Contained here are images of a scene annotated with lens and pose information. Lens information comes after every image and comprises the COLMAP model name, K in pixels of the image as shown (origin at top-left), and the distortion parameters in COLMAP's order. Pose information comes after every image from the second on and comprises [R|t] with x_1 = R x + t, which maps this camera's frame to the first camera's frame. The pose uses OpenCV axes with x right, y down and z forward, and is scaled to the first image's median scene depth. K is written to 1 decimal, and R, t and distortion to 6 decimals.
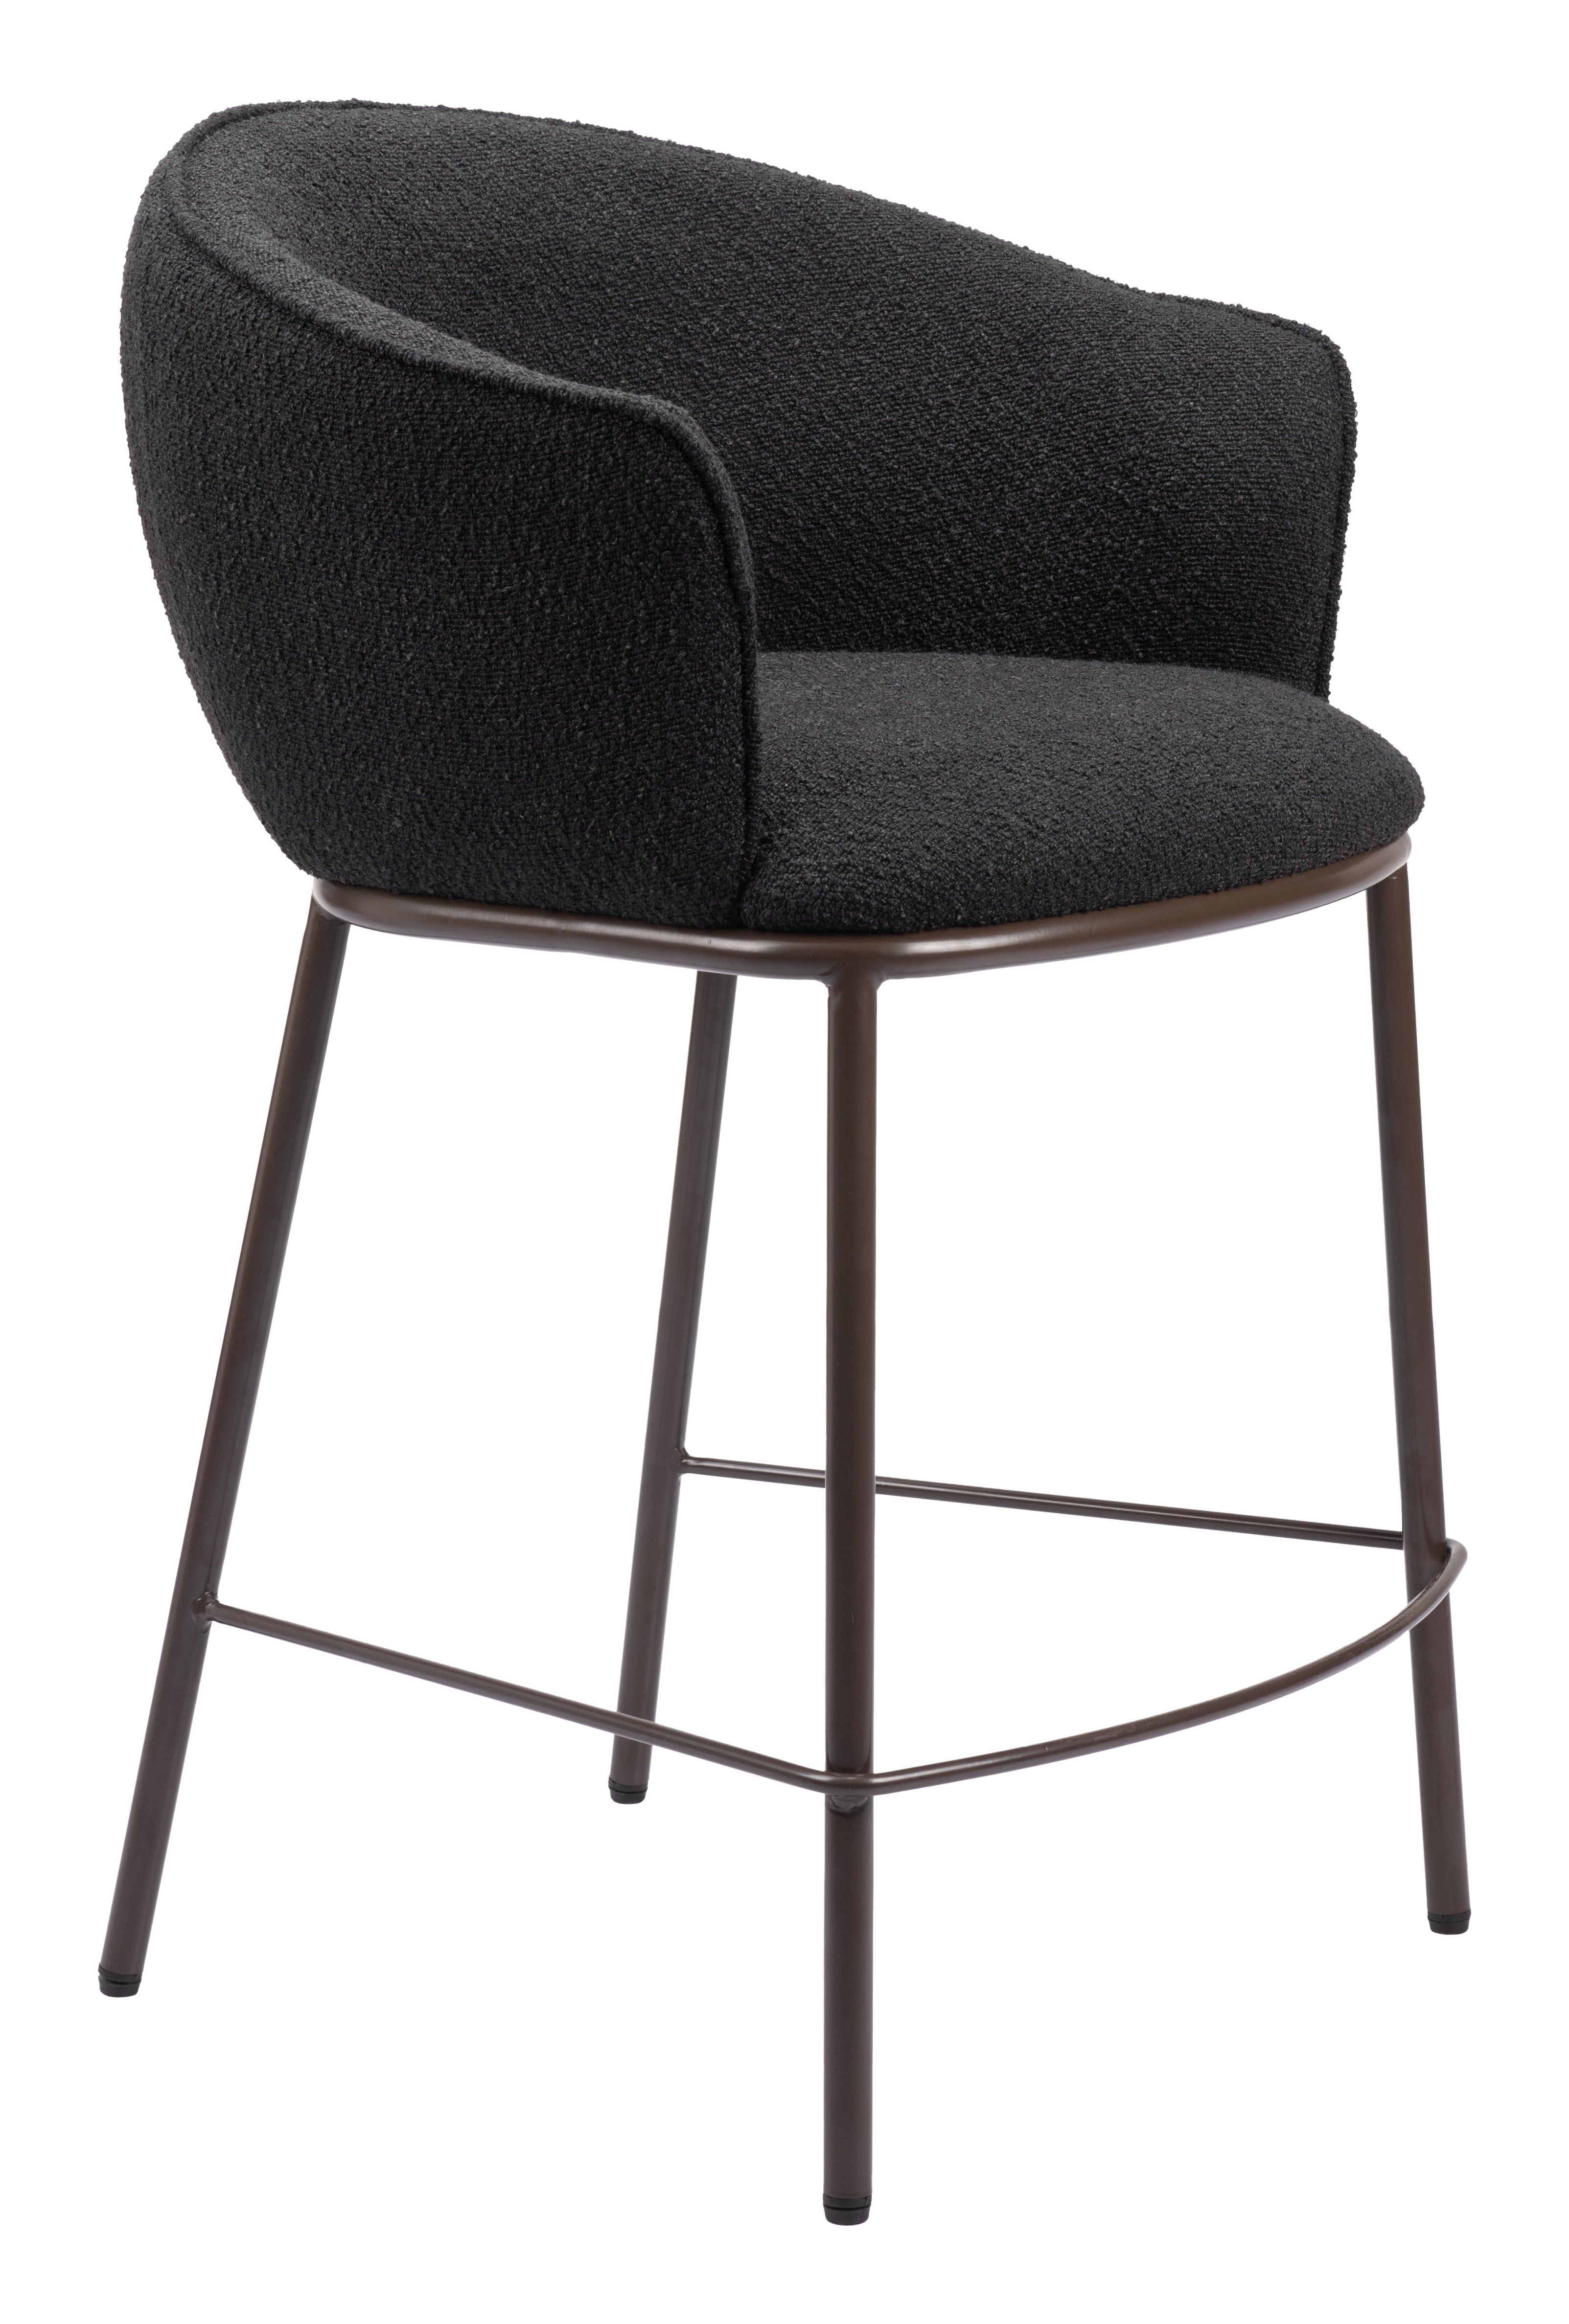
lens RADIAL K [[4807.4, 0, 785.3], [0, 4807.4, 1149.5], [0, 0, 1]] dist [0.147013, 0.000000]
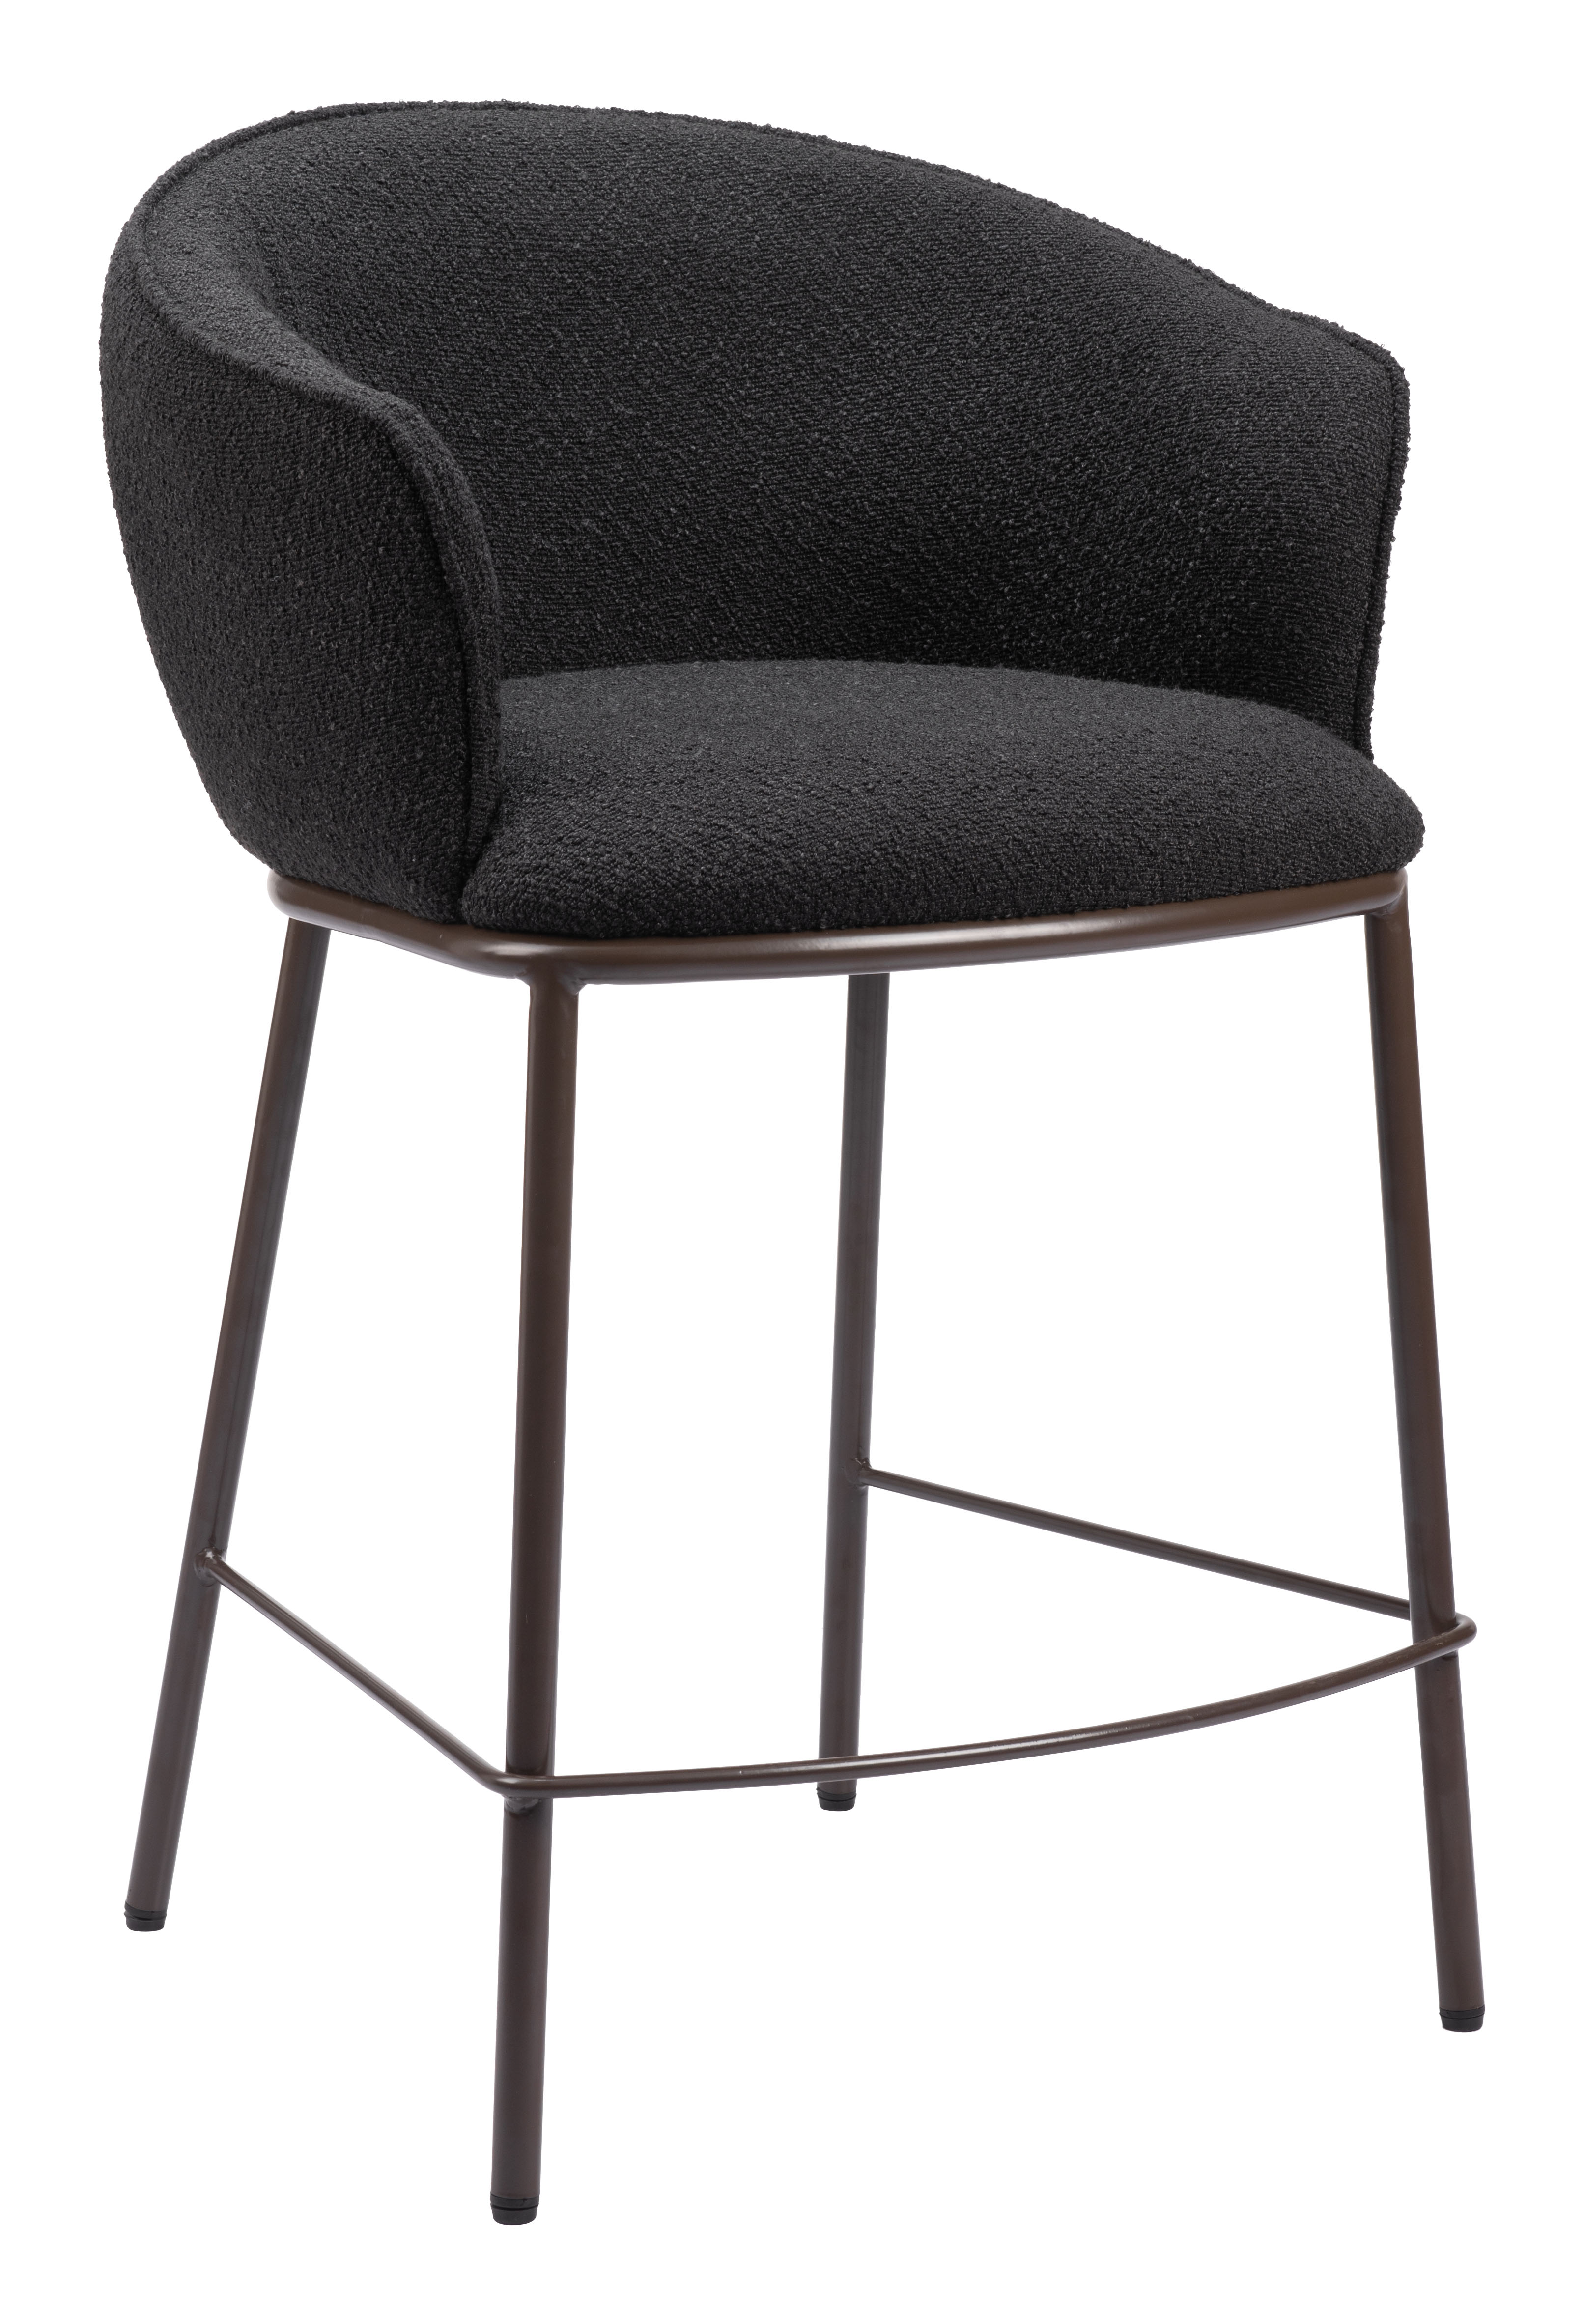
lens RADIAL K [[4872.1, 0, 789.7], [0, 4872.1, 1156.6], [0, 0, 1]] dist [0.155852, 0.000000]
pose [[0.962514, 0.070053, -0.262030, 0.263400], [-0.070738, 0.997472, 0.006829, -0.007521], [0.261846, 0.011962, 0.965035, 0.026699]]
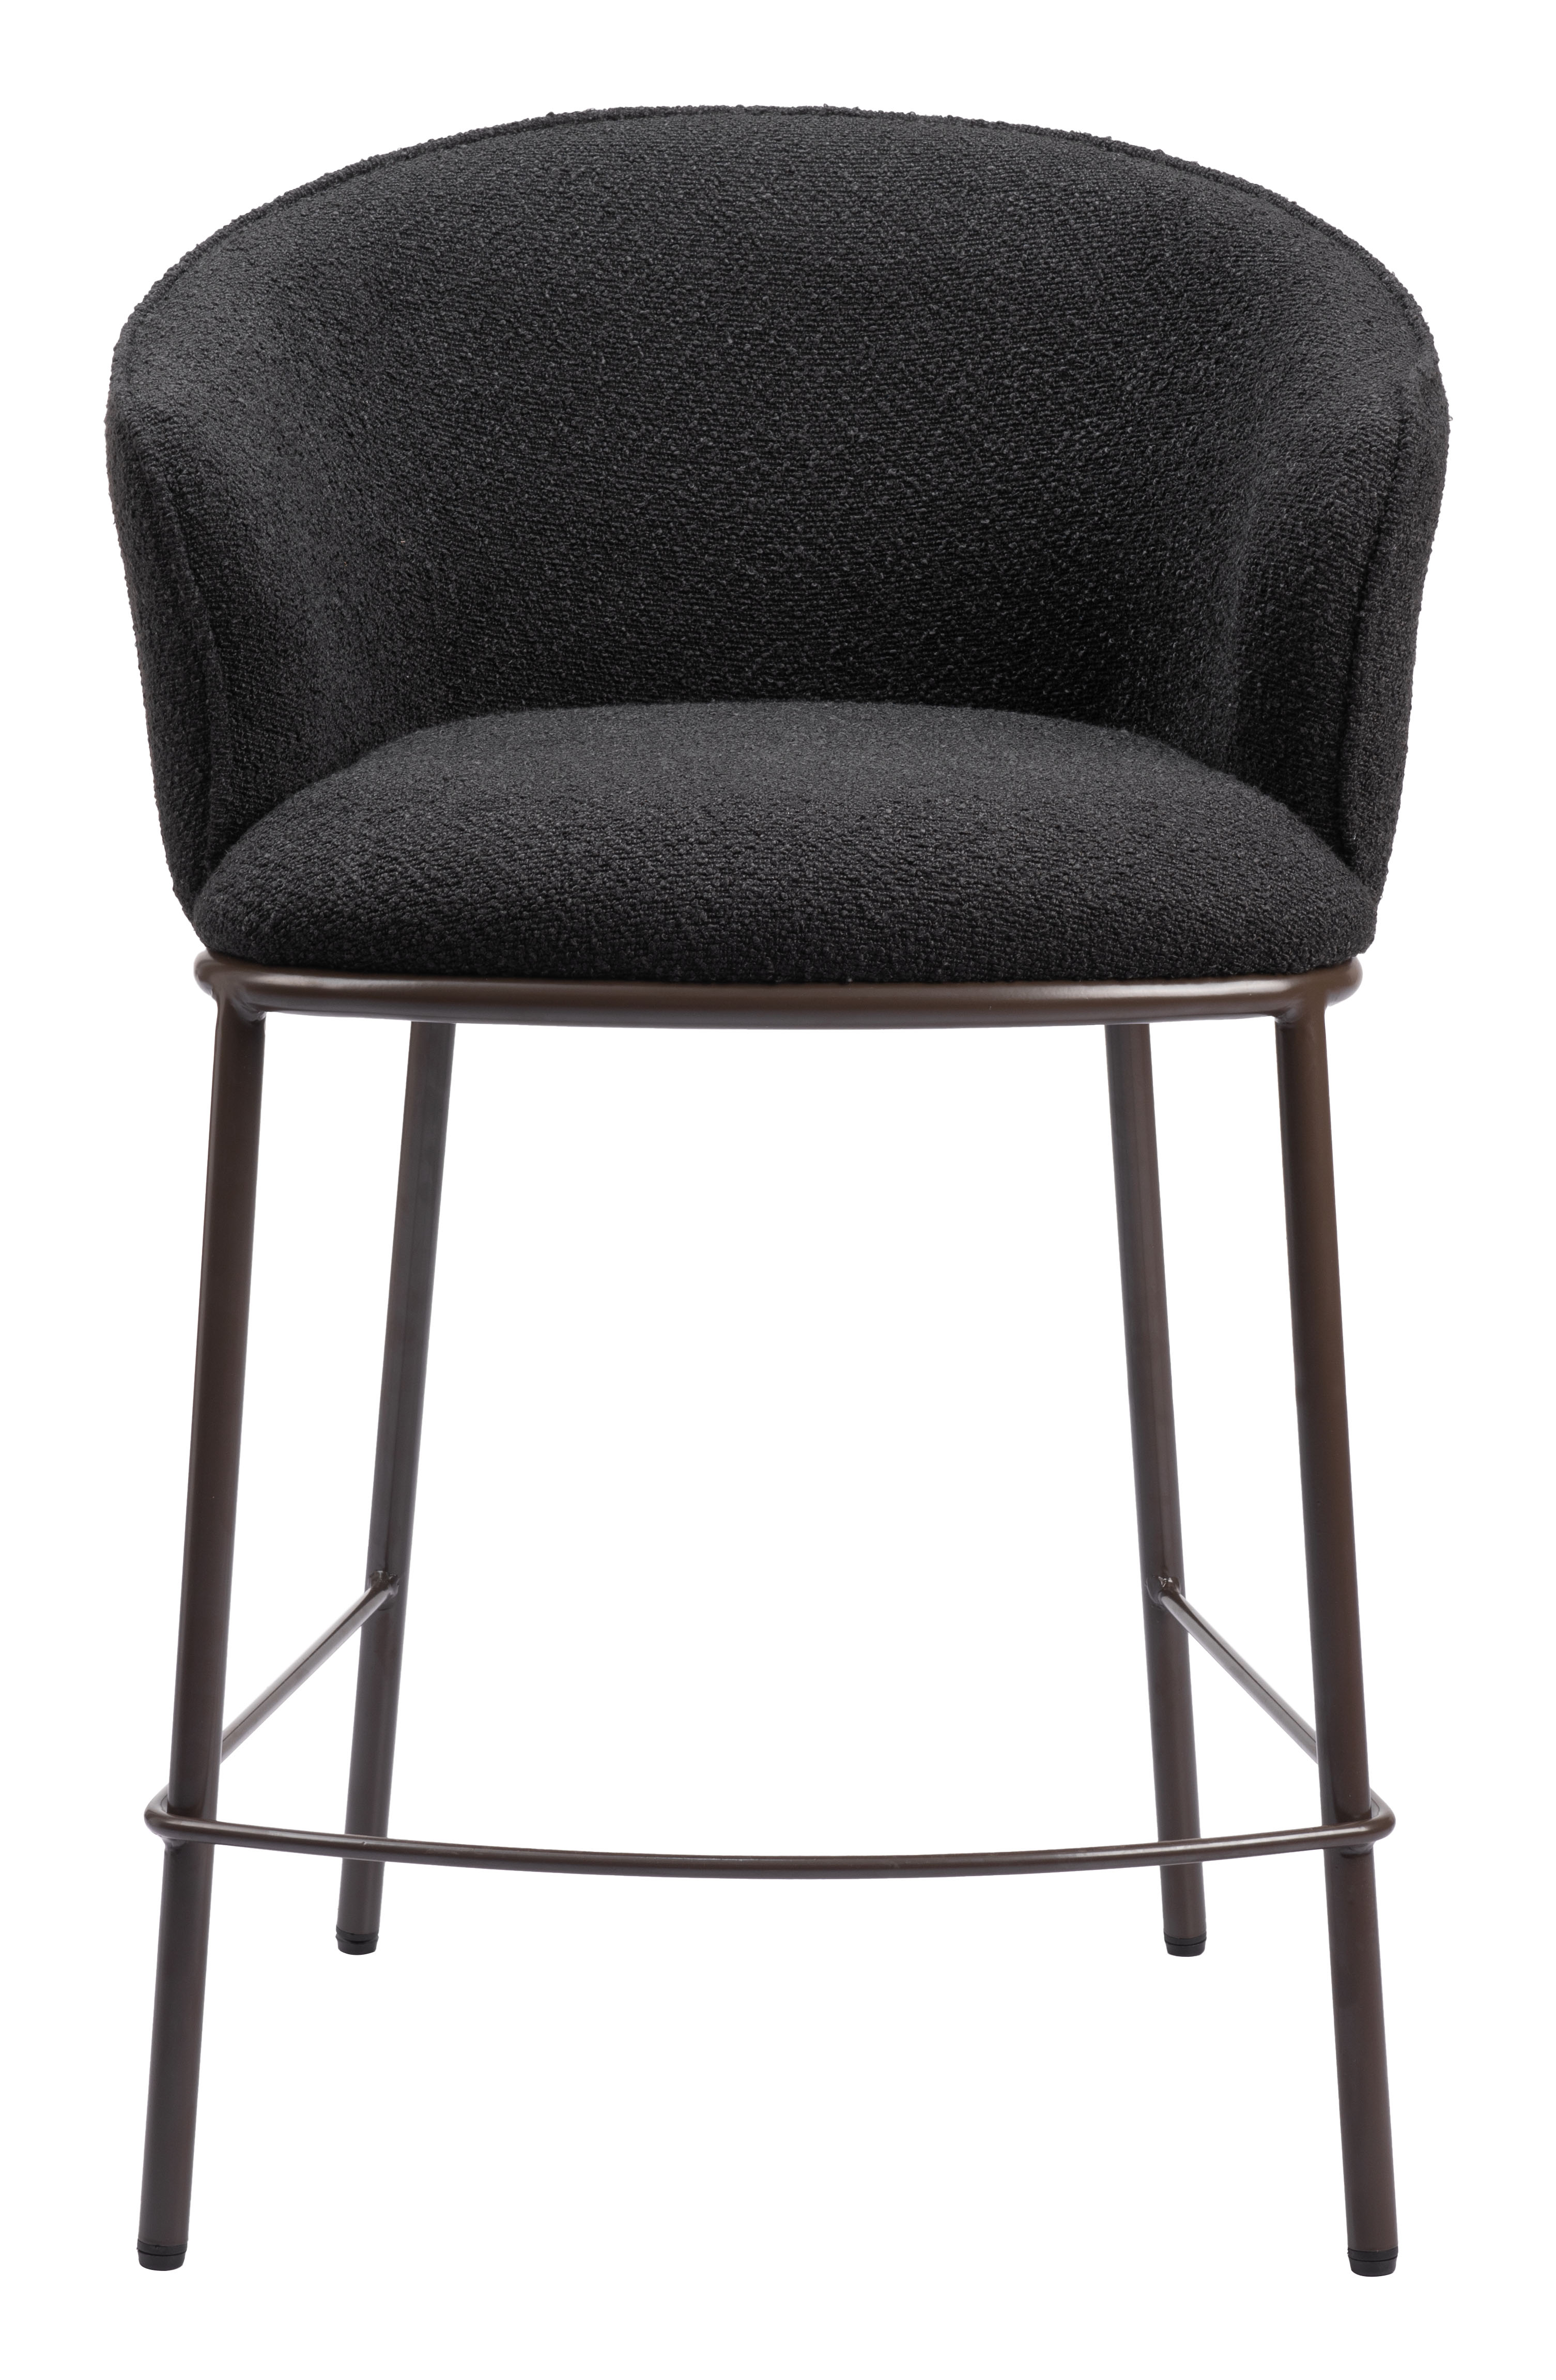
lens RADIAL K [[5176.3, 0, 784.1], [0, 5176.3, 1209.7], [0, 0, 1]] dist [0.129336, 0.000000]
pose [[0.784442, 0.159727, -0.599281, 0.587898], [-0.163446, 0.985350, 0.048681, -0.051114], [0.598277, 0.059763, 0.799057, 0.185754]]
